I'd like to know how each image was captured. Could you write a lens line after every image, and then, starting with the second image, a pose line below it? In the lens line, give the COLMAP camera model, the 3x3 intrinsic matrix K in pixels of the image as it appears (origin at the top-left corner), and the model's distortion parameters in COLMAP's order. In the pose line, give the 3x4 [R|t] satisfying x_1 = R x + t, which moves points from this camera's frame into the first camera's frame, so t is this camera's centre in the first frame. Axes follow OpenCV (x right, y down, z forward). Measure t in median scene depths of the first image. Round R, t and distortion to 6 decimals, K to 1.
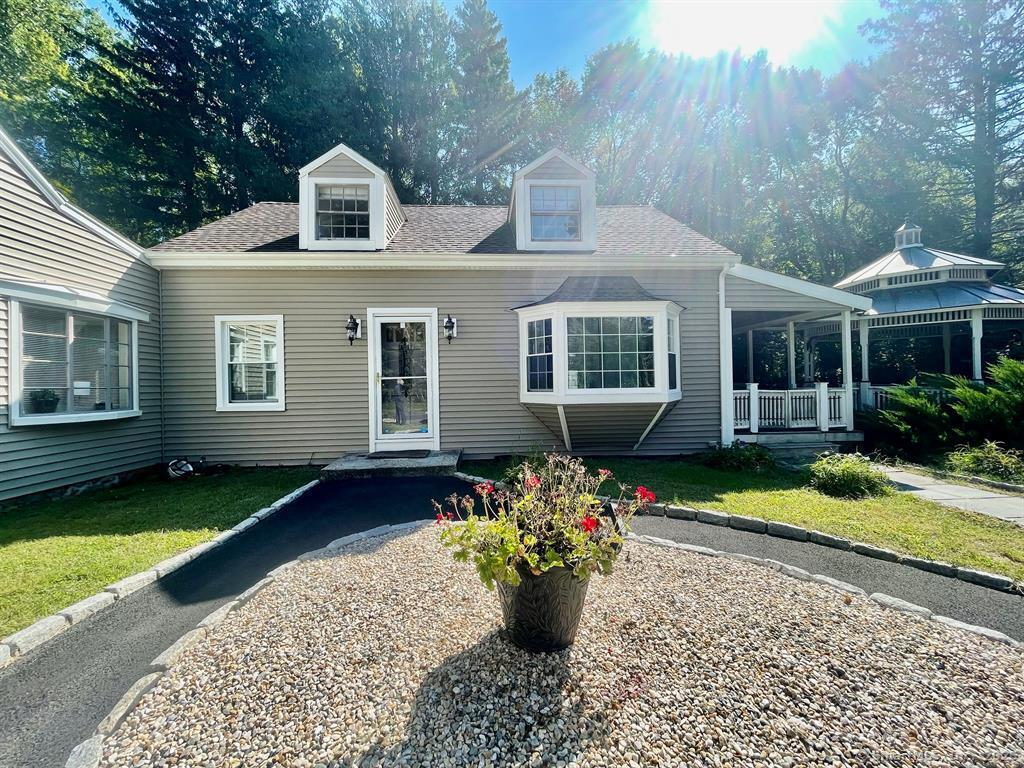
lens RADIAL K [[408.4, 0, 512.4], [0, 408.4, 384.0], [0, 0, 1]] dist [0.001313, -0.001883]
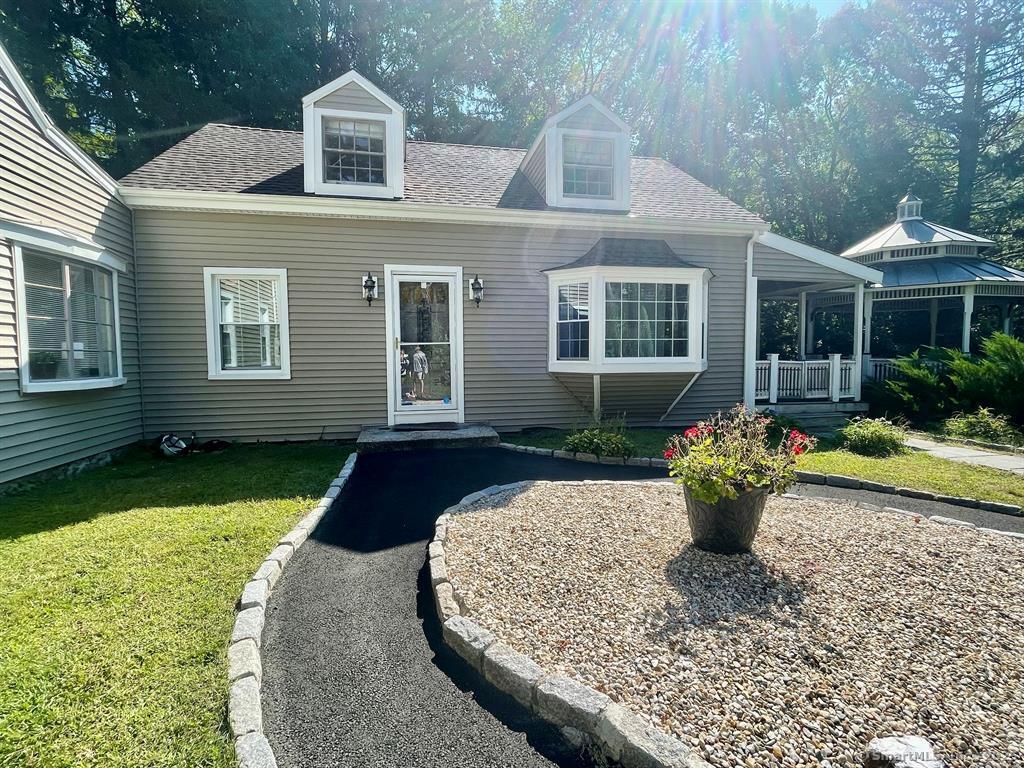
lens RADIAL K [[491.0, 0, 512.2], [0, 491.0, 386.0], [0, 0, 1]] dist [-0.005591, 0.002861]
pose [[0.990441, 0.001813, 0.137922, -0.321516], [-0.010797, 0.997864, 0.064421, 0.009531], [-0.137511, -0.065294, 0.988346, -0.159194]]
